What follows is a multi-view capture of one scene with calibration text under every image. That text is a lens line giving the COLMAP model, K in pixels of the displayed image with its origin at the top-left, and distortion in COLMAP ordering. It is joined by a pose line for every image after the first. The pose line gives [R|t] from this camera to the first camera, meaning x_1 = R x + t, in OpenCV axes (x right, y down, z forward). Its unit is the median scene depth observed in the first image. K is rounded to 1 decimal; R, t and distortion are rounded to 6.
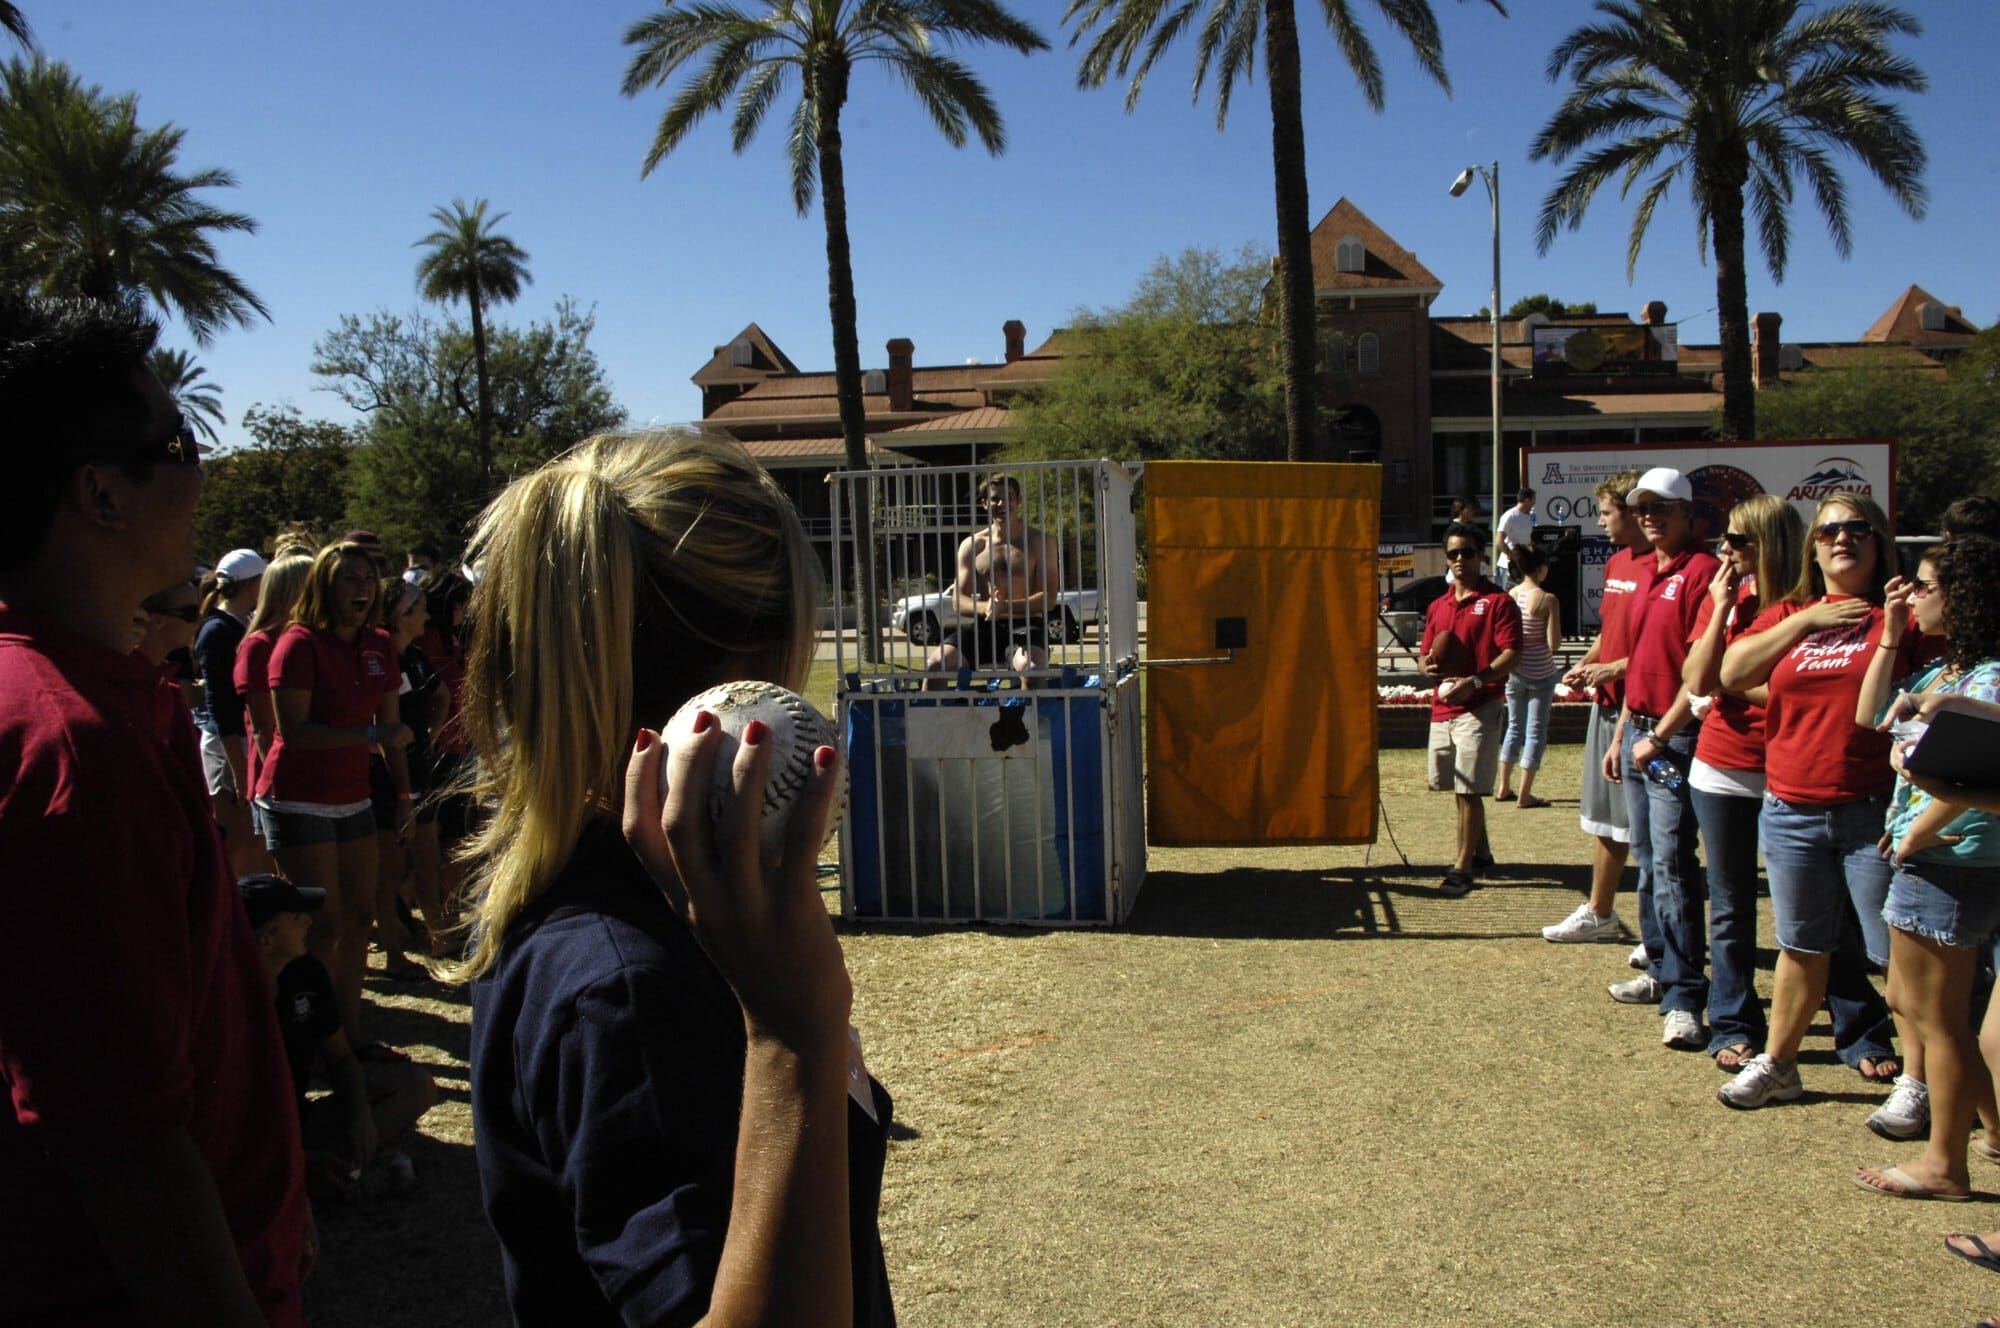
lens RADIAL K [[1555.0, 0, 1000.0], [0, 1555.0, 664.0], [0, 0, 1]] dist [-0.180197, 0.145959]
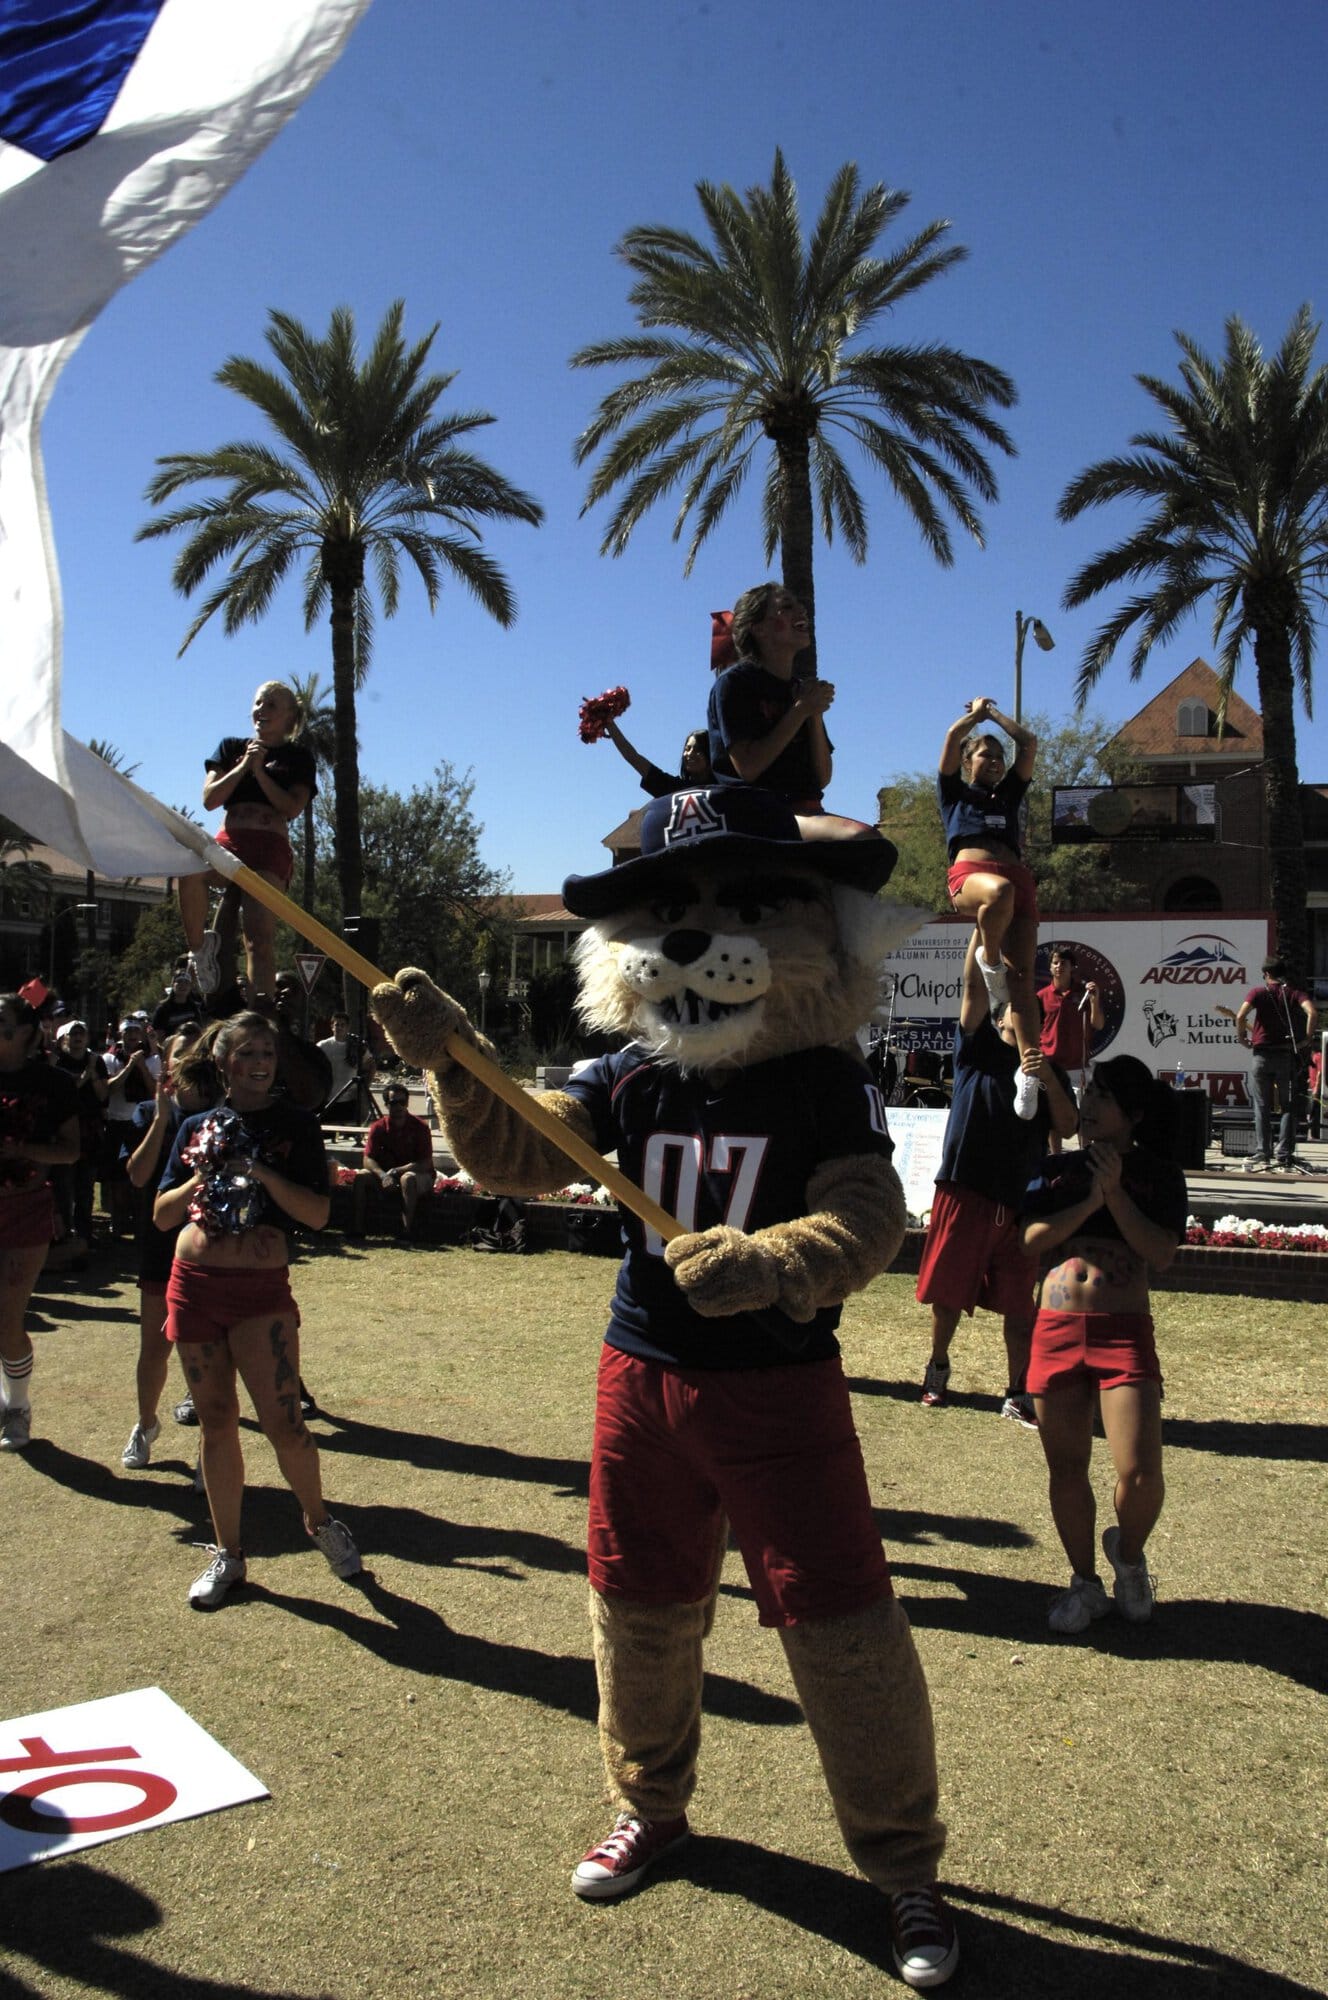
lens RADIAL K [[1555.0, 0, 664.0], [0, 1555.0, 1000.0], [0, 0, 1]] dist [-0.180197, 0.145959]
pose [[0.959374, 0.037435, -0.279642, 0.190498], [-0.060456, 0.995413, -0.074155, -0.007035], [0.275583, 0.088048, 0.957236, 0.032687]]
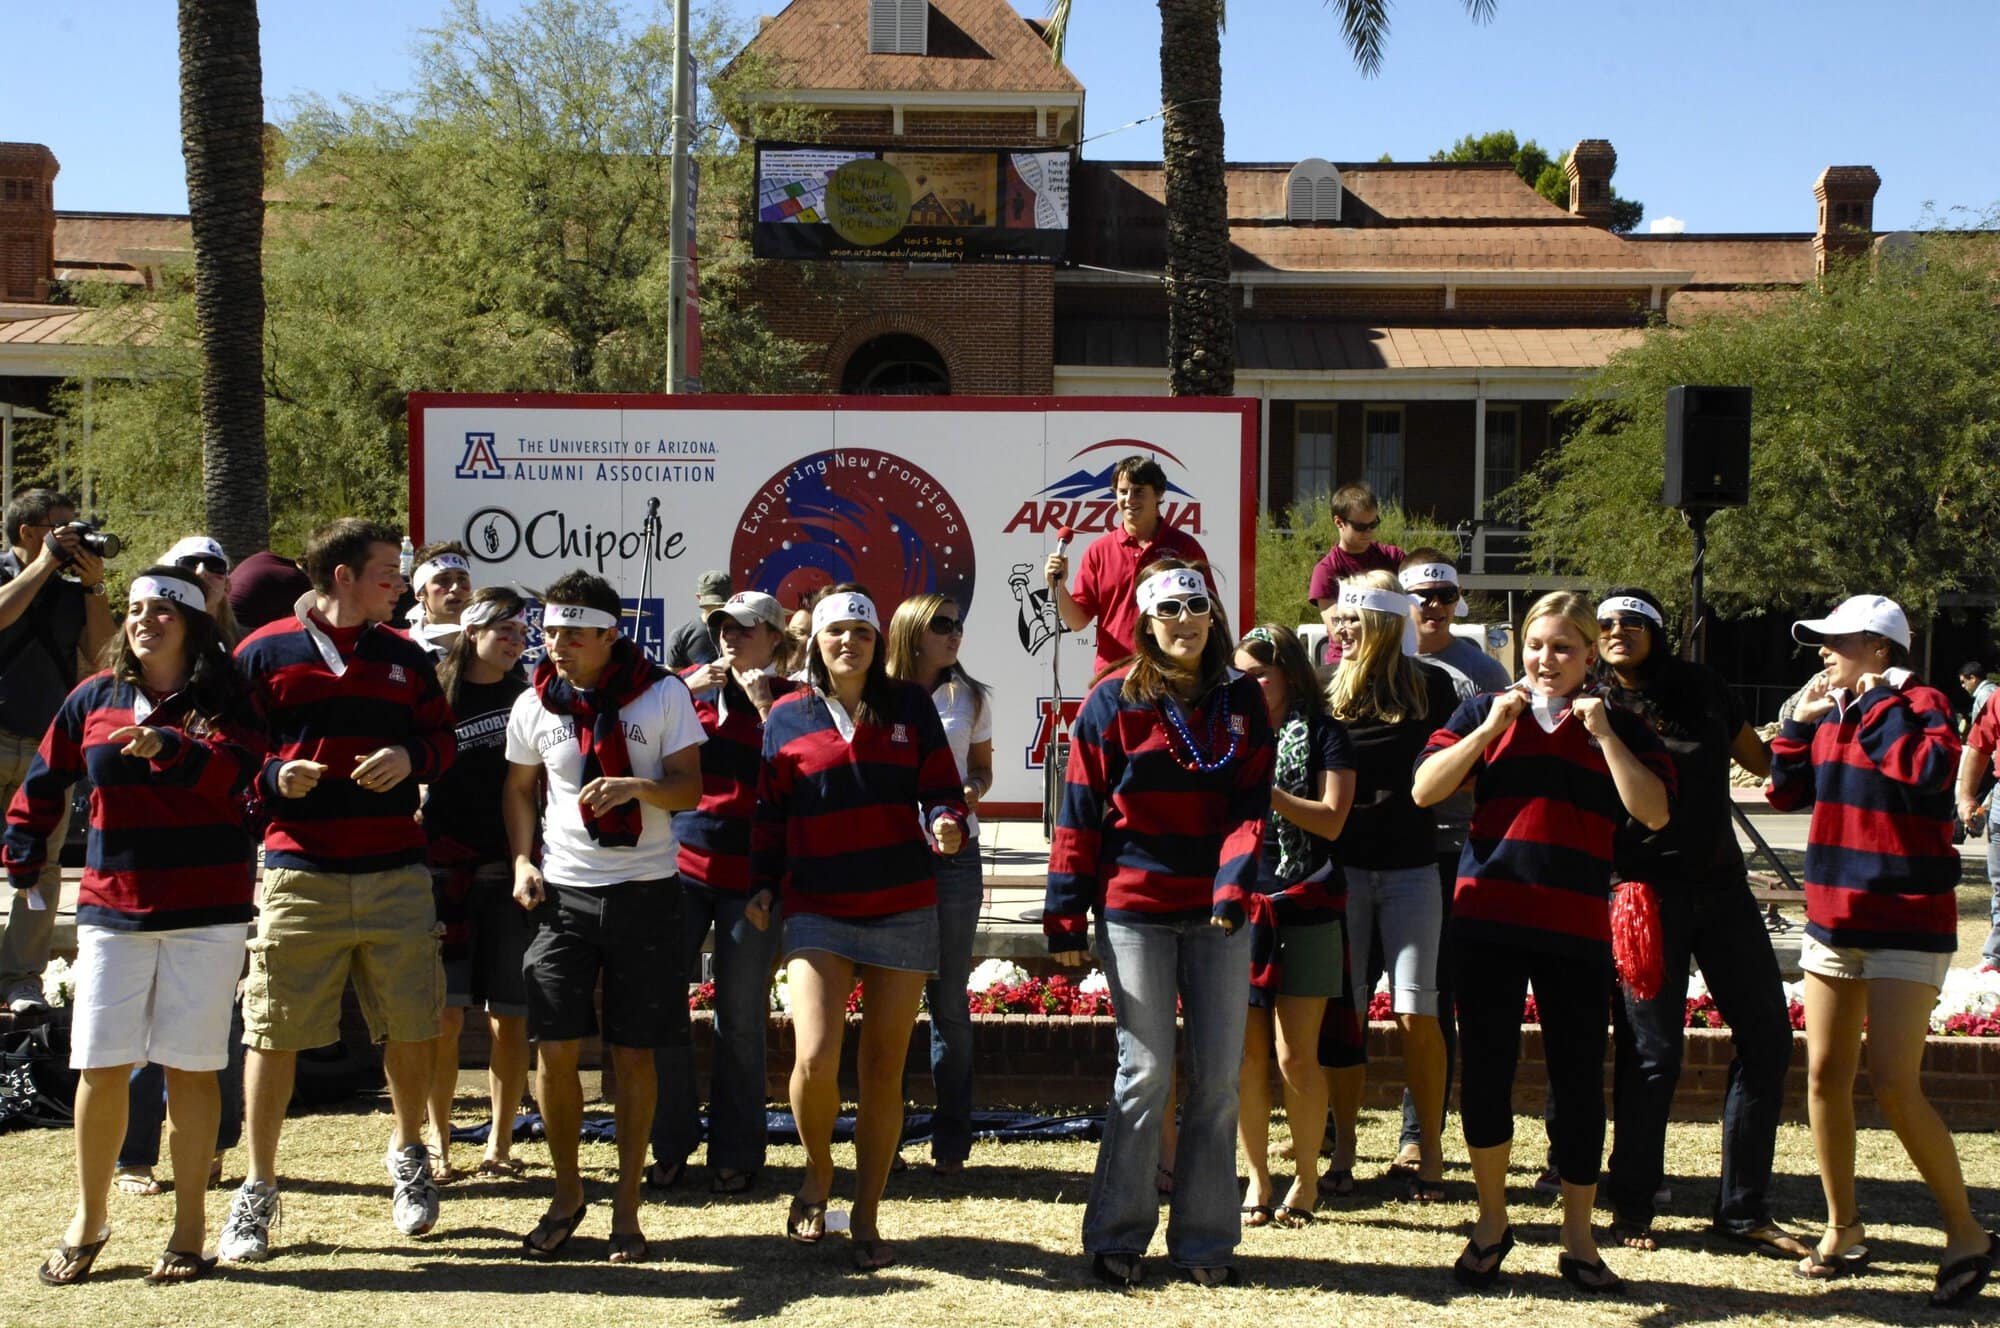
lens RADIAL K [[3086.8, 0, 1000.0], [0, 3086.8, 664.0], [0, 0, 1]] dist [0.277704, 0.166934]
pose [[0.992269, 0.035153, 0.119026, 0.155728], [-0.027782, 0.997625, -0.063032, -0.004648], [-0.120959, 0.059238, 0.990888, 0.033958]]
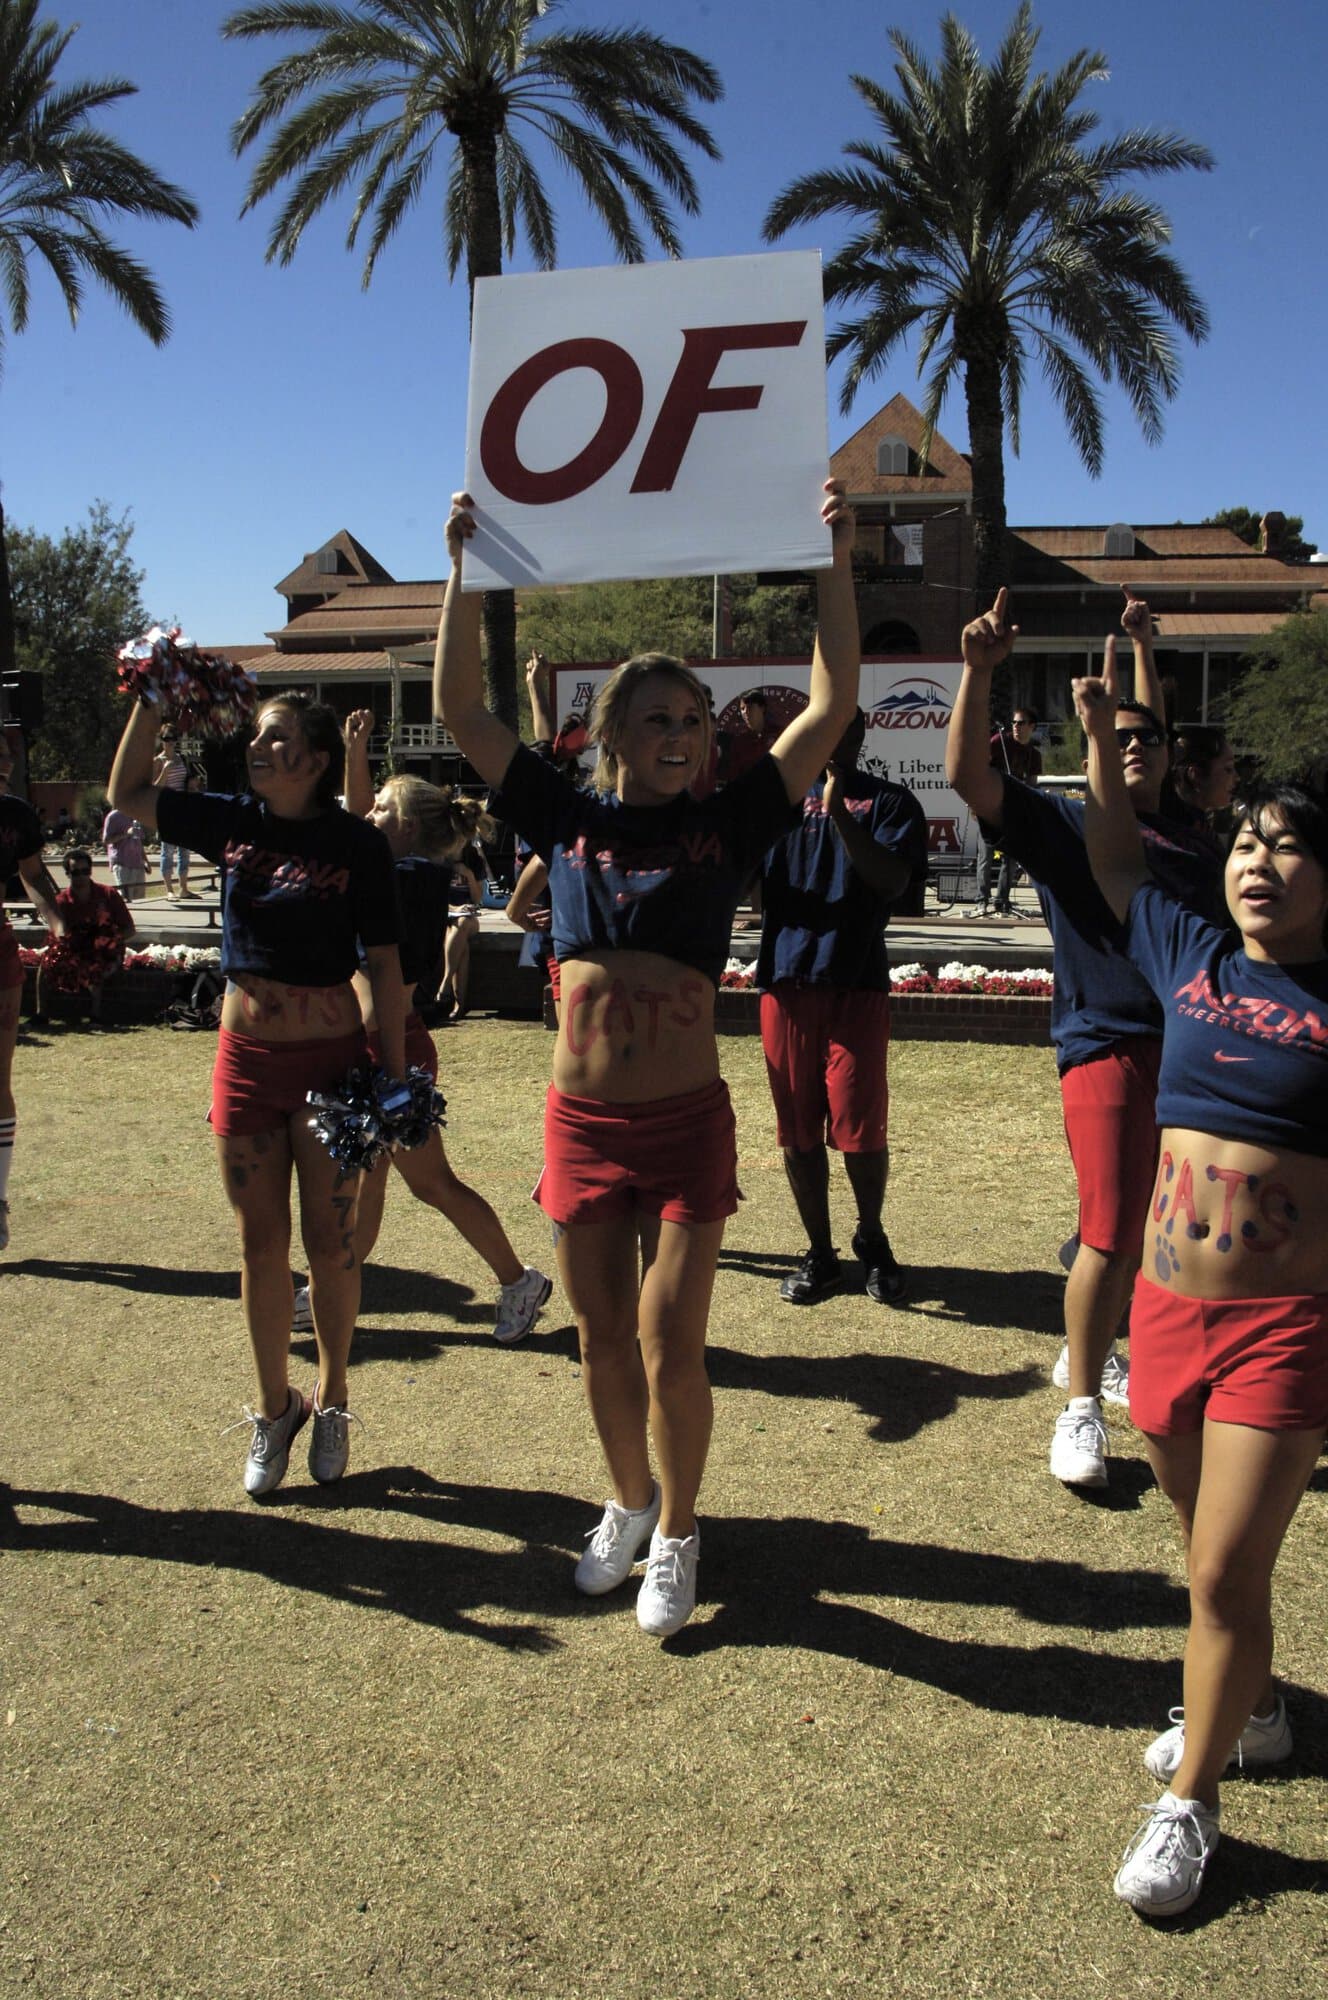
lens RADIAL K [[1592.5, 0, 669.0], [0, 1592.5, 1005.2], [0, 0, 1]] dist [-0.157806, 0.136823]
pose [[0.996281, 0.034395, -0.078999, 0.186555], [-0.028487, 0.996797, 0.074730, -0.006912], [0.081316, -0.072201, 0.994070, 0.036922]]
